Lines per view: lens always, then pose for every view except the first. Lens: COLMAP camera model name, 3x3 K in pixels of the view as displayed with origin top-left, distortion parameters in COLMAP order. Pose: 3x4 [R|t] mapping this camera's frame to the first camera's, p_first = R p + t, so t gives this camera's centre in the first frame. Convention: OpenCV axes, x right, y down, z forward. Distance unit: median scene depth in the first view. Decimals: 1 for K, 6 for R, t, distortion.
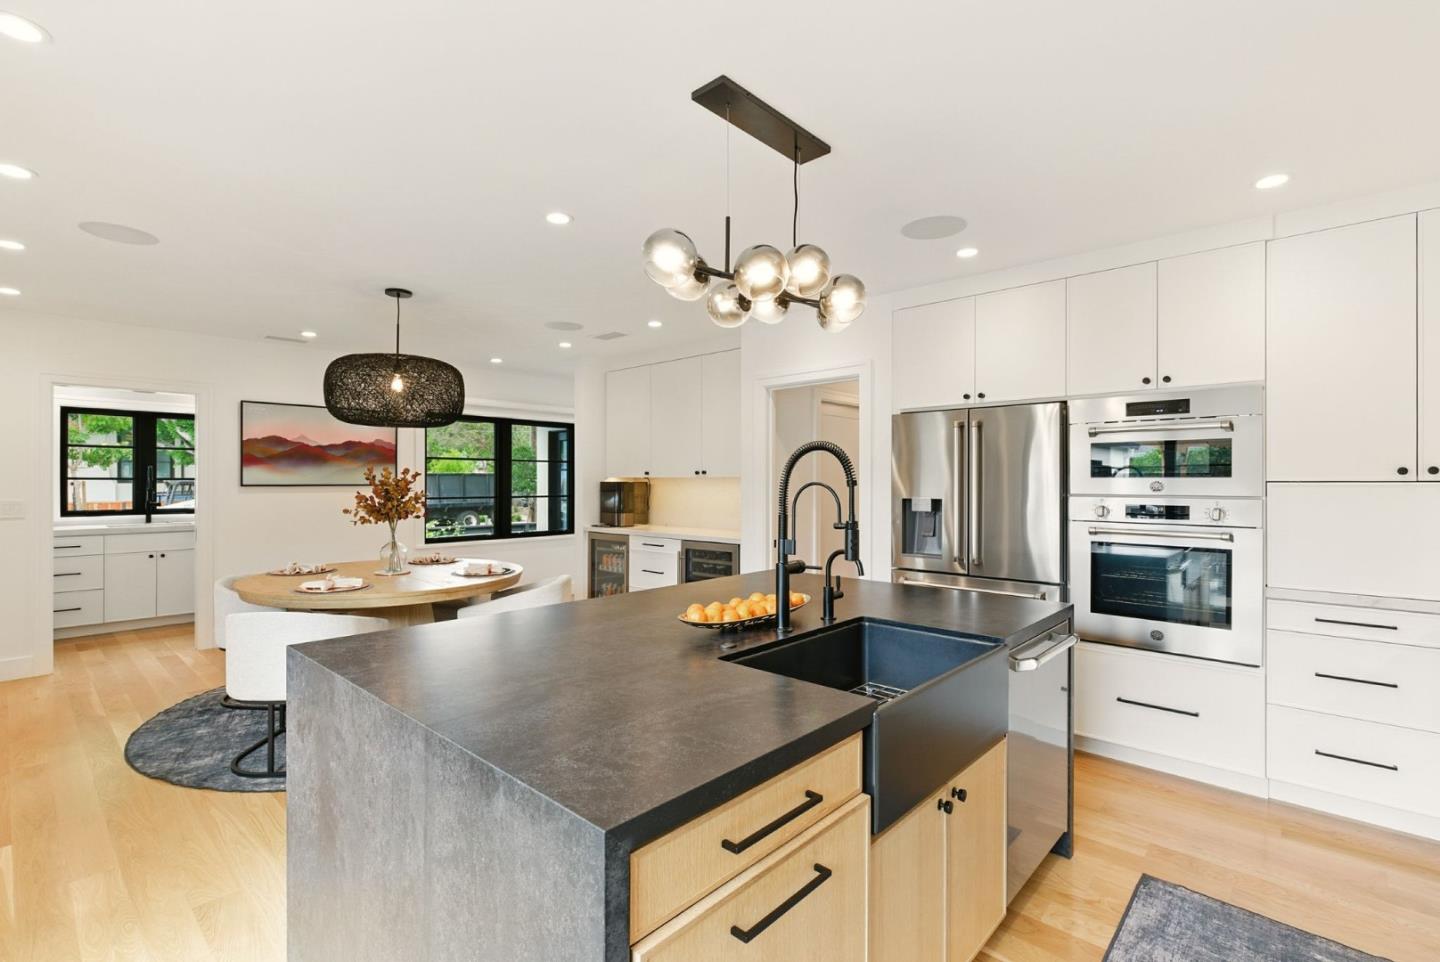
lens RADIAL K [[659.7, 0, 730.1], [0, 659.7, 492.6], [0, 0, 1]] dist [0.002685, -0.002106]
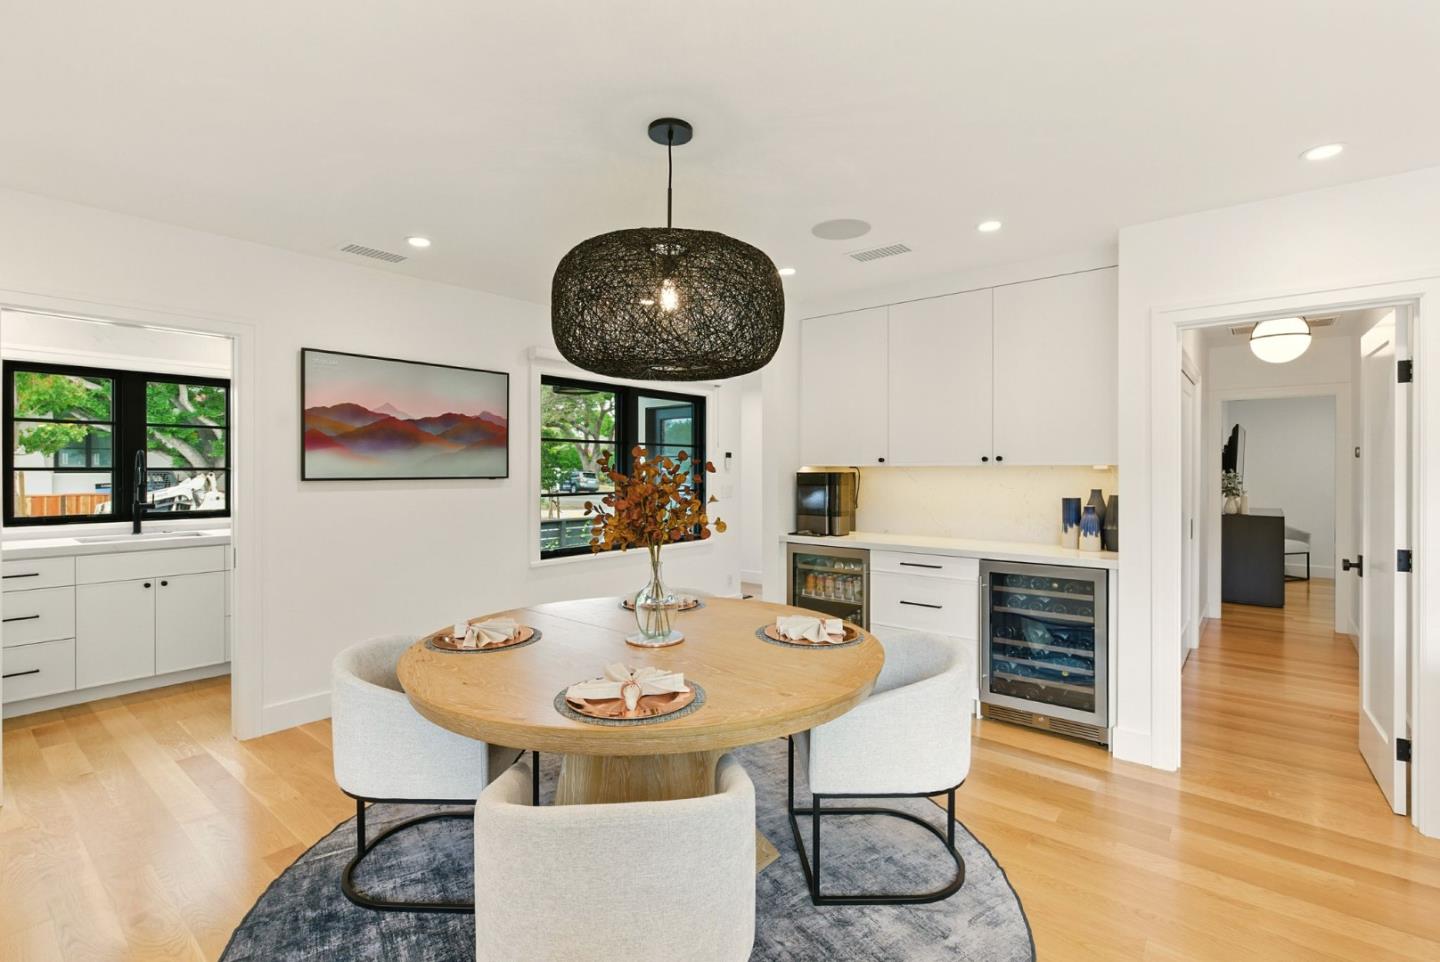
lens RADIAL K [[659.7, 0, 719.7], [0, 659.7, 480.8], [0, 0, 1]] dist [0.002685, -0.002106]
pose [[0.998691, -0.003236, 0.051054, -0.333837], [0.003187, 0.999994, 0.001039, -0.008379], [-0.051057, -0.000875, 0.998695, 0.305559]]
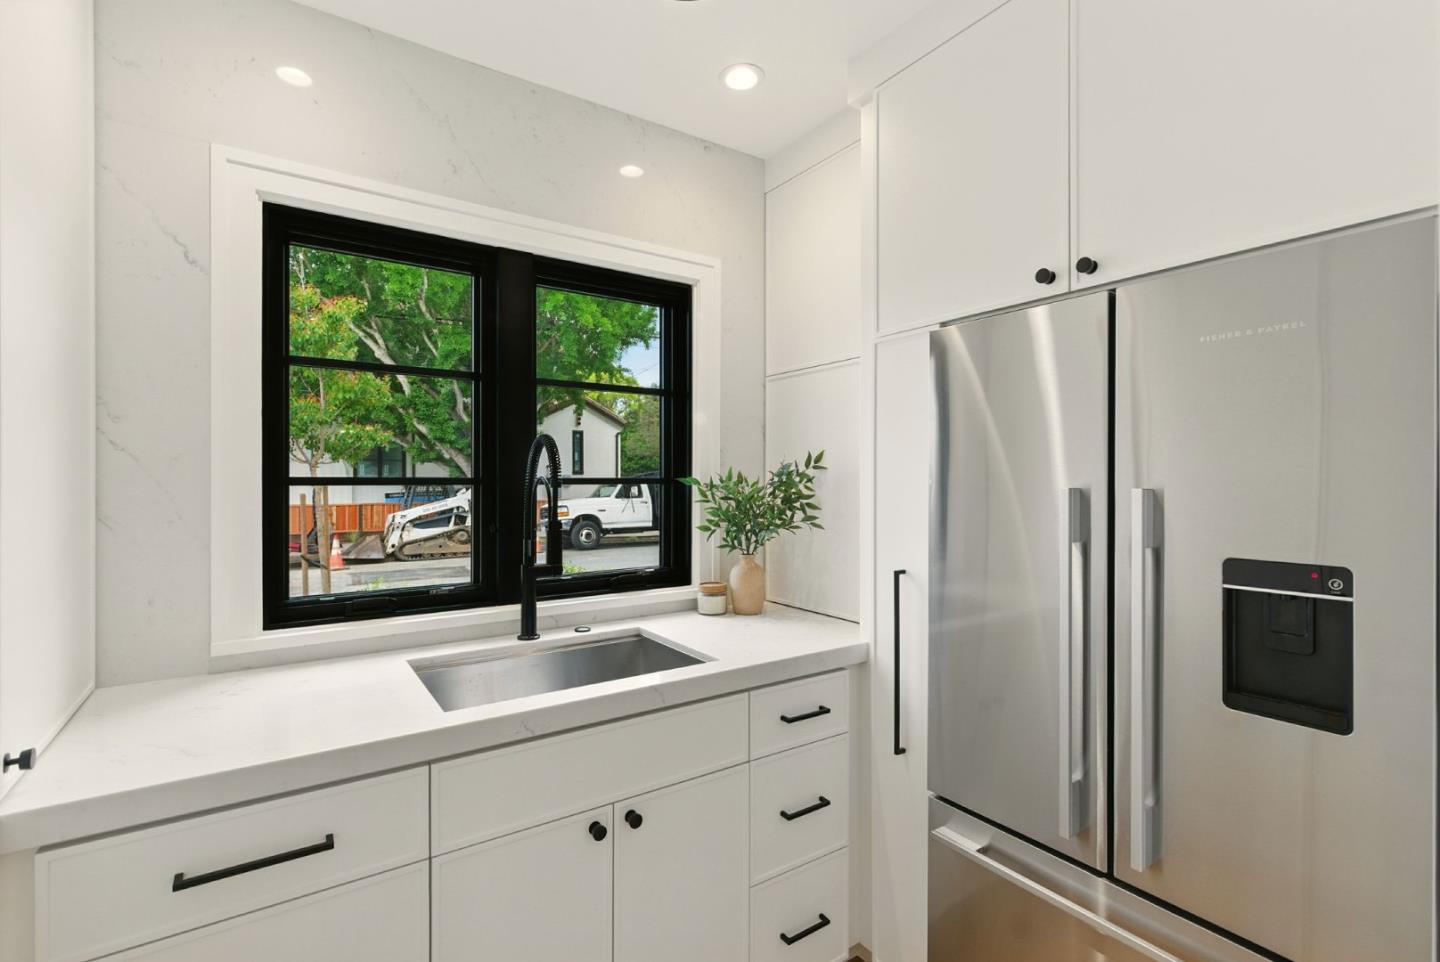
lens RADIAL K [[659.7, 0, 705.9], [0, 659.7, 476.6], [0, 0, 1]] dist [0.002685, -0.002106]
pose [[0.969685, -0.001996, -0.244349, -0.783272], [-0.003404, 0.999759, -0.021675, -0.017942], [0.244333, 0.021850, 0.969445, 0.787816]]
